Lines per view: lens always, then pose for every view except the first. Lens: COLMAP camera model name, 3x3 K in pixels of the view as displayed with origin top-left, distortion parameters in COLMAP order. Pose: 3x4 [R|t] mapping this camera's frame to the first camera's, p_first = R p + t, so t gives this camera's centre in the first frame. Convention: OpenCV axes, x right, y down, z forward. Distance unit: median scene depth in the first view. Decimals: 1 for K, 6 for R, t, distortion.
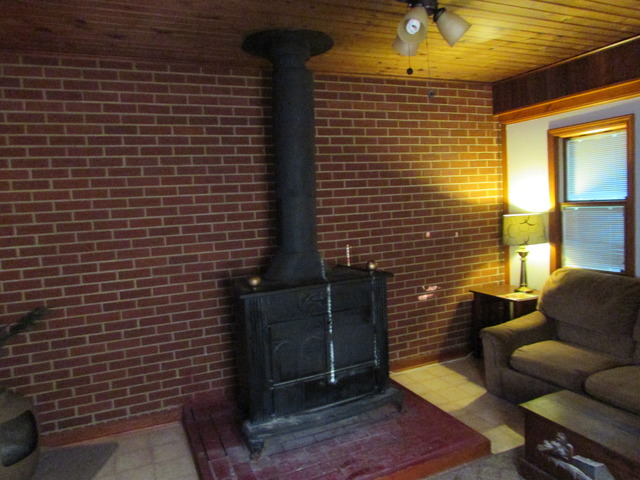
lens RADIAL K [[454.8, 0, 317.1], [0, 454.8, 239.6], [0, 0, 1]] dist [-0.026681, 0.004966]
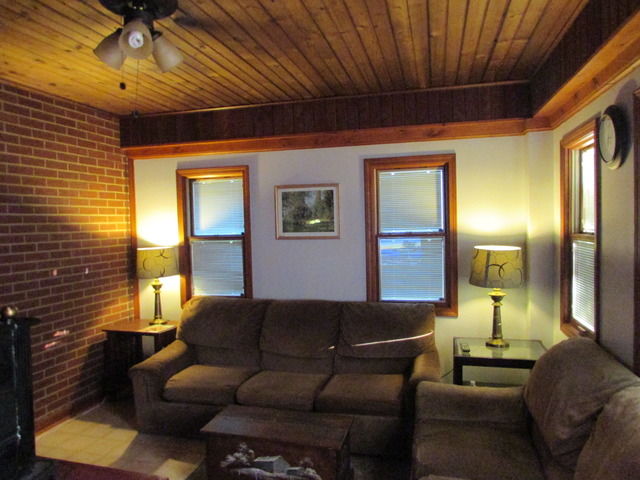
lens RADIAL K [[454.8, 0, 317.1], [0, 454.8, 239.6], [0, 0, 1]] dist [-0.026681, 0.004966]
pose [[0.629688, 0.012534, 0.776747, -0.115537], [0.051958, 0.996951, -0.058207, 0.004445], [-0.775109, 0.077011, 0.627117, 0.069122]]
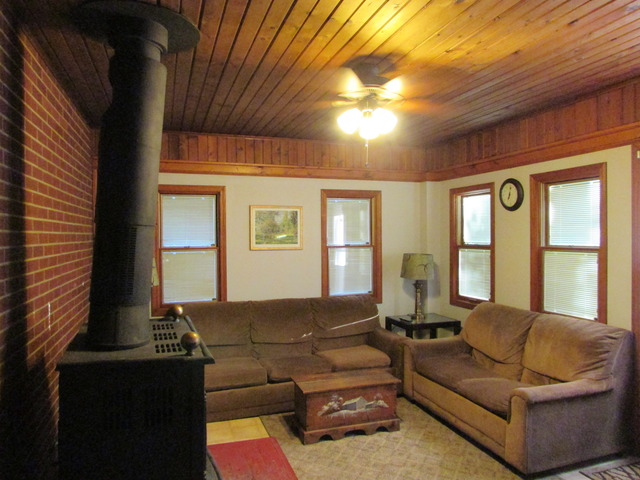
lens RADIAL K [[454.8, 0, 317.1], [0, 454.8, 239.6], [0, 0, 1]] dist [-0.026681, 0.004966]
pose [[0.092554, 0.045203, 0.994681, -0.564165], [0.082206, 0.995212, -0.052876, -0.008690], [-0.992308, 0.086663, 0.088395, 0.483958]]
